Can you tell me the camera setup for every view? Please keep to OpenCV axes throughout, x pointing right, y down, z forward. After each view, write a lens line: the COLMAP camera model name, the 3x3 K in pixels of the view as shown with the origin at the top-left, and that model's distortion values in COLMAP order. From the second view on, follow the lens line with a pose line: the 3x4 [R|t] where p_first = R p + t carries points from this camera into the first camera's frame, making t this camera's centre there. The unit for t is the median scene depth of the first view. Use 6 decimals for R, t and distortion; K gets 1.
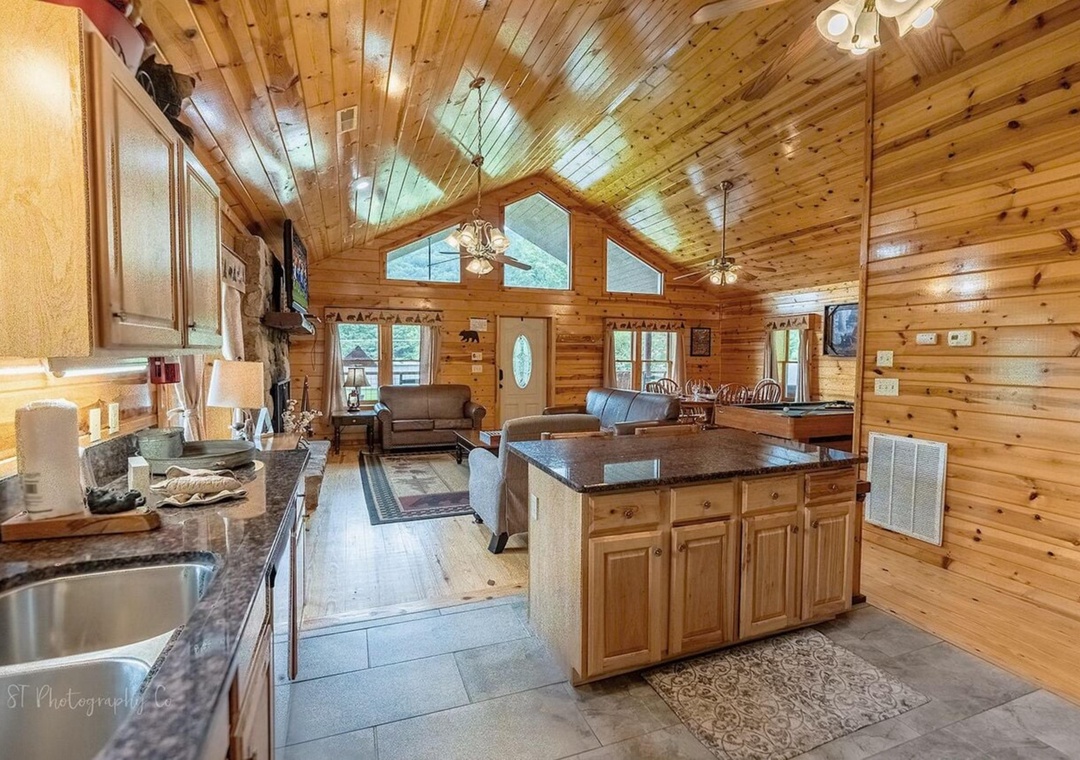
lens RADIAL K [[509.0, 0, 536.8], [0, 509.0, 374.3], [0, 0, 1]] dist [-0.000820, 0.000085]
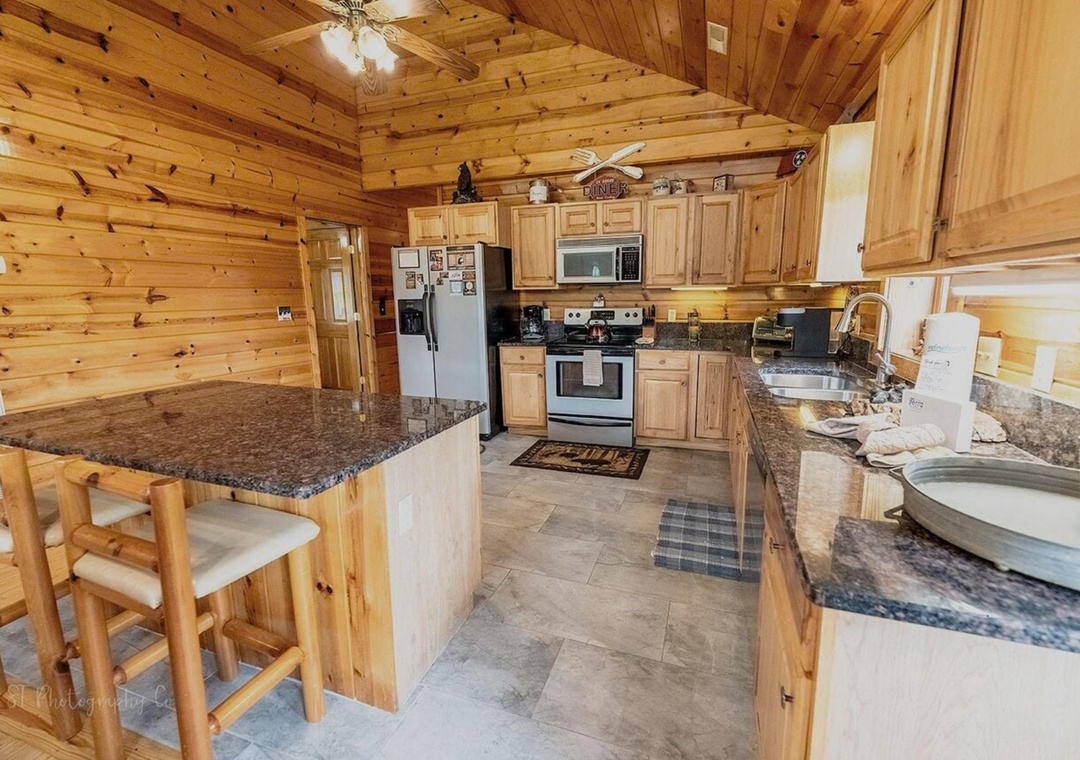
lens RADIAL K [[475.0, 0, 537.2], [0, 475.0, 371.9], [0, 0, 1]] dist [-0.001577, -0.000316]
pose [[-0.762255, -0.105263, 0.638660, -0.161033], [0.027102, 0.980632, 0.193974, -0.009028], [-0.646709, 0.165167, -0.744639, 0.424037]]
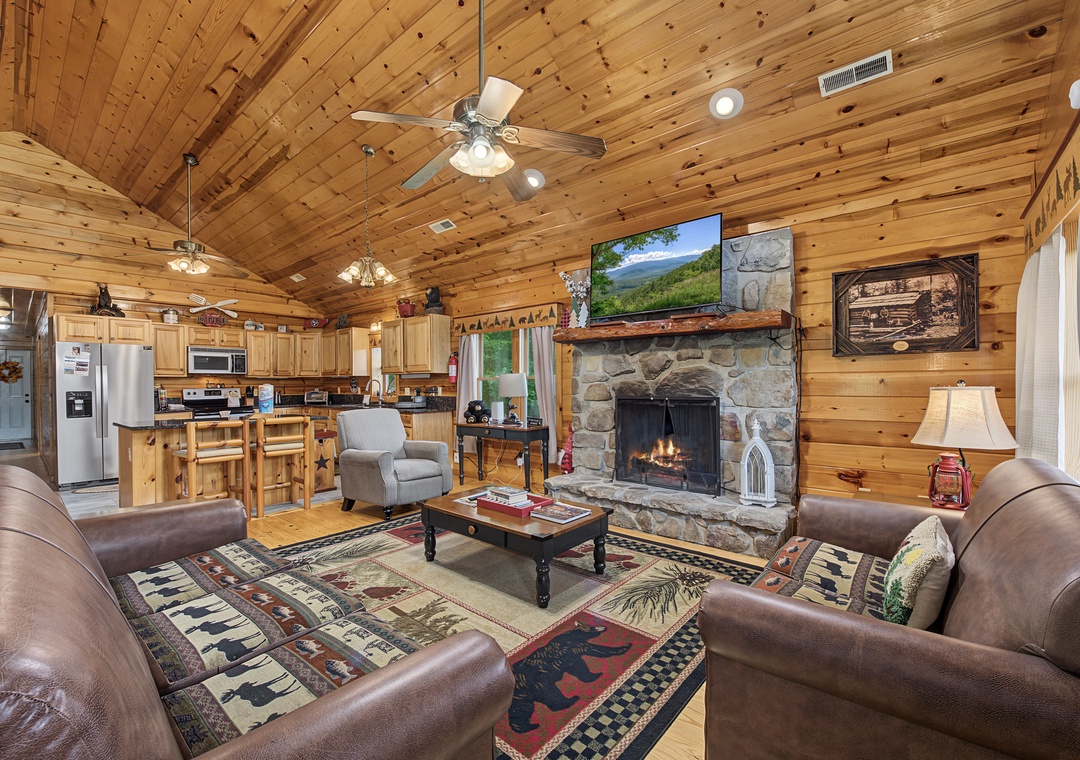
lens RADIAL K [[455.7, 0, 537.3], [0, 455.7, 379.1], [0, 0, 1]] dist [-0.000959, -0.003651]
pose [[-0.875346, -0.006098, -0.483459, 0.029276], [-0.016997, 0.999690, 0.018166, -0.017698], [0.483199, 0.024119, -0.875178, 1.052644]]
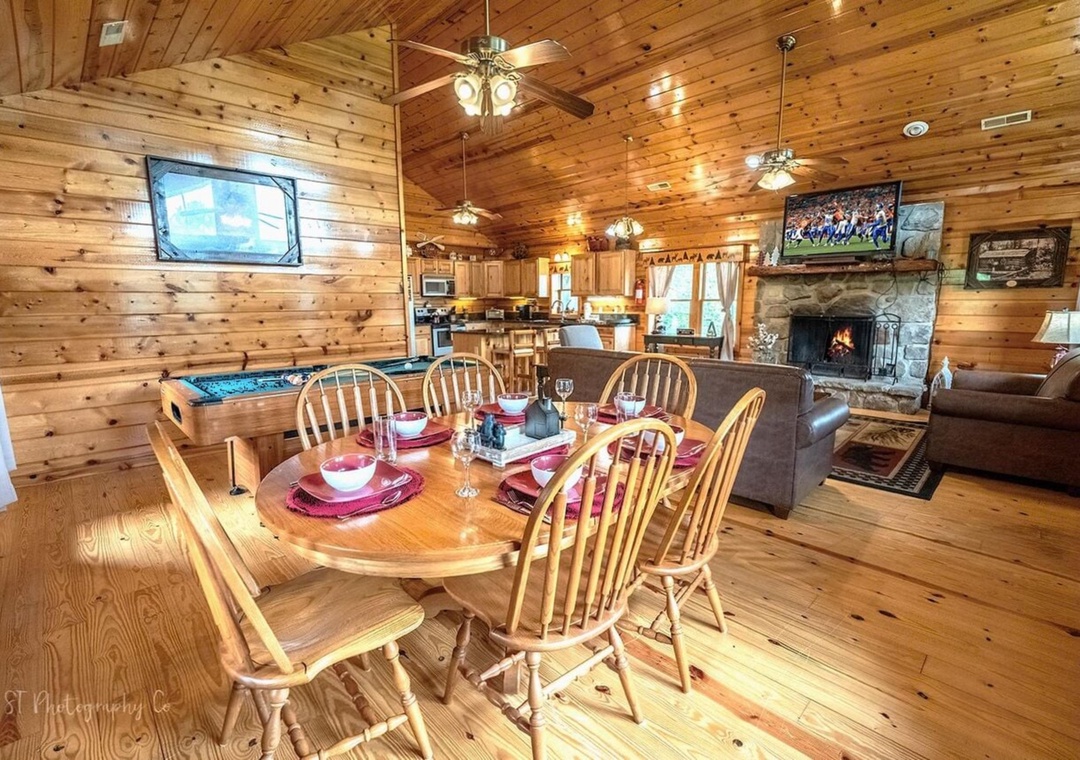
lens RADIAL K [[494.6, 0, 538.2], [0, 494.6, 373.5], [0, 0, 1]] dist [-0.008360, 0.000604]
pose [[-0.913419, 0.058627, -0.402775, 0.435171], [-0.014640, 0.984199, 0.176458, -0.032476], [0.406756, 0.167076, -0.898129, 1.220695]]
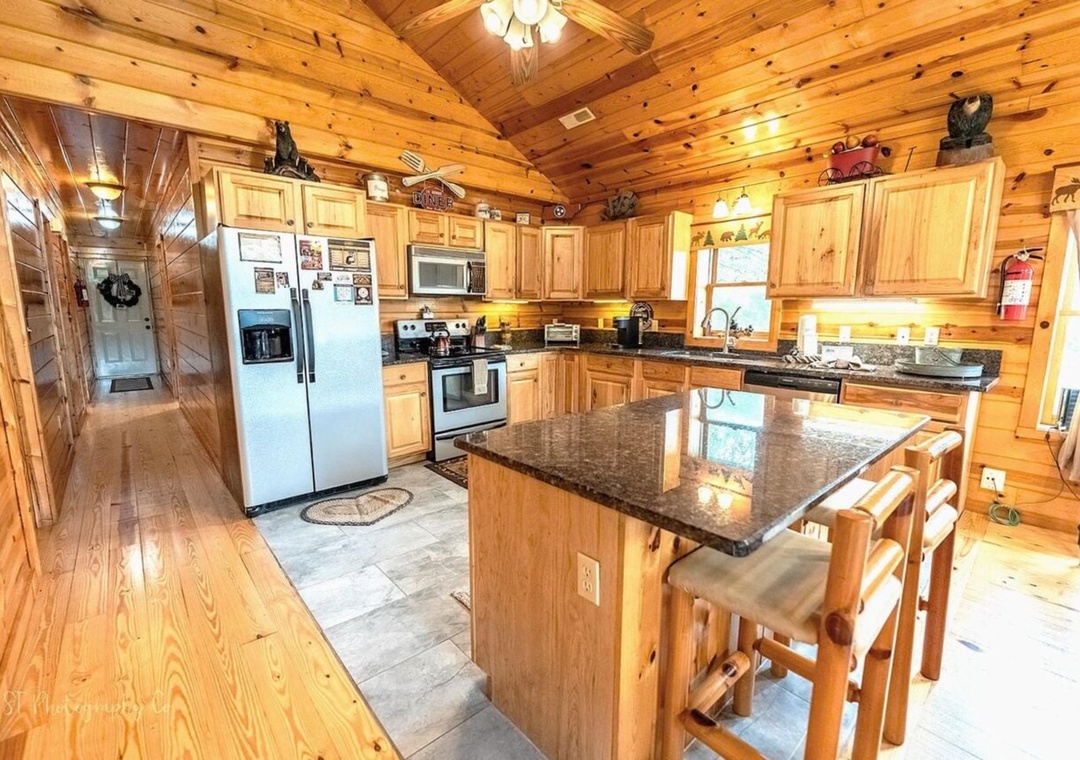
lens RADIAL K [[475.0, 0, 537.2], [0, 475.0, 371.9], [0, 0, 1]] dist [-0.001577, -0.000316]
pose [[-0.934153, 0.036245, -0.355028, 0.251464], [-0.025563, 0.985478, 0.167870, -0.007849], [0.355956, 0.165892, -0.919660, 0.510354]]
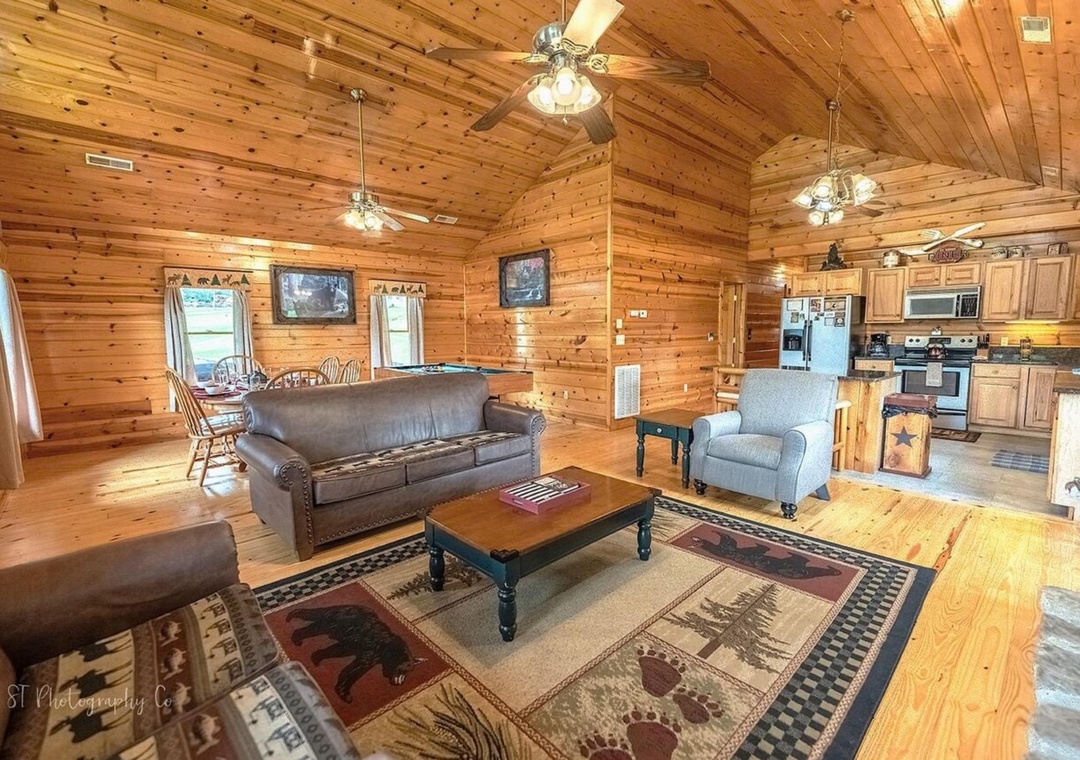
lens RADIAL K [[479.0, 0, 539.6], [0, 479.0, 376.6], [0, 0, 1]] dist [0.000503, -0.000658]
pose [[-0.375000, -0.099417, 0.921679, -0.360773], [0.039046, 0.991657, 0.122851, -0.030265], [-0.926202, 0.082057, -0.367989, 0.893351]]
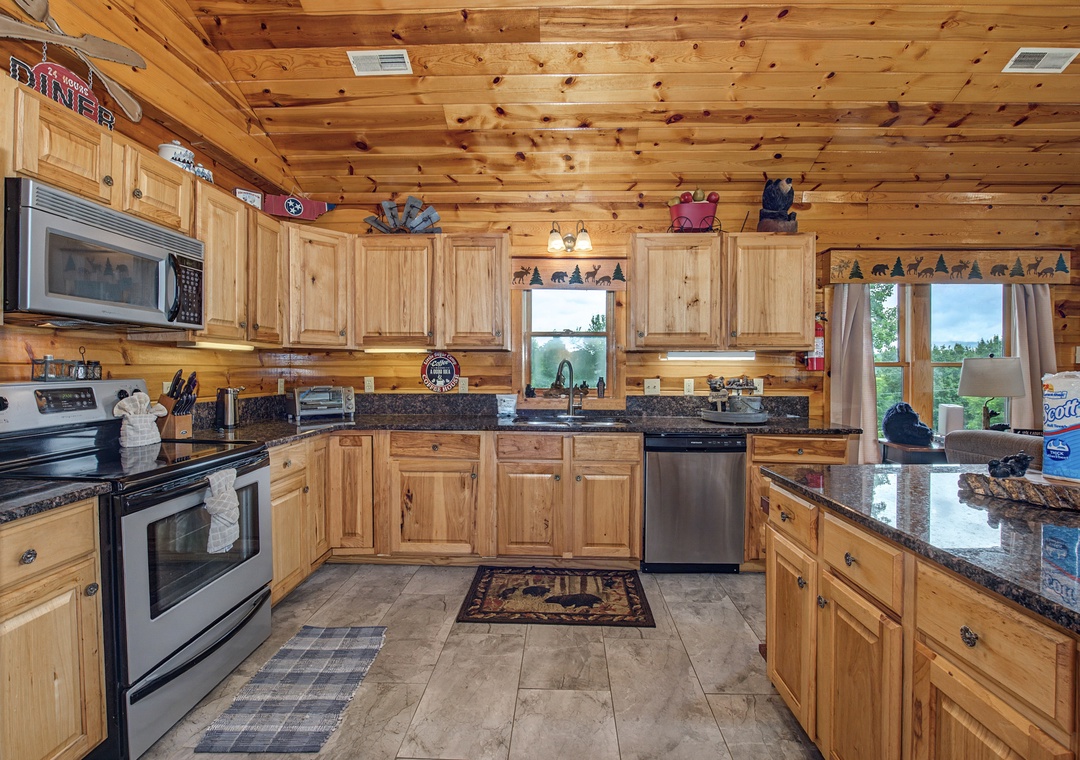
lens RADIAL K [[494.6, 0, 538.2], [0, 494.6, 373.5], [0, 0, 1]] dist [-0.008360, 0.000604]
pose [[-0.387229, -0.002996, -0.921979, 0.291310], [-0.041308, 0.999047, 0.014103, 0.012409], [0.921058, 0.043546, -0.386984, 0.232523]]
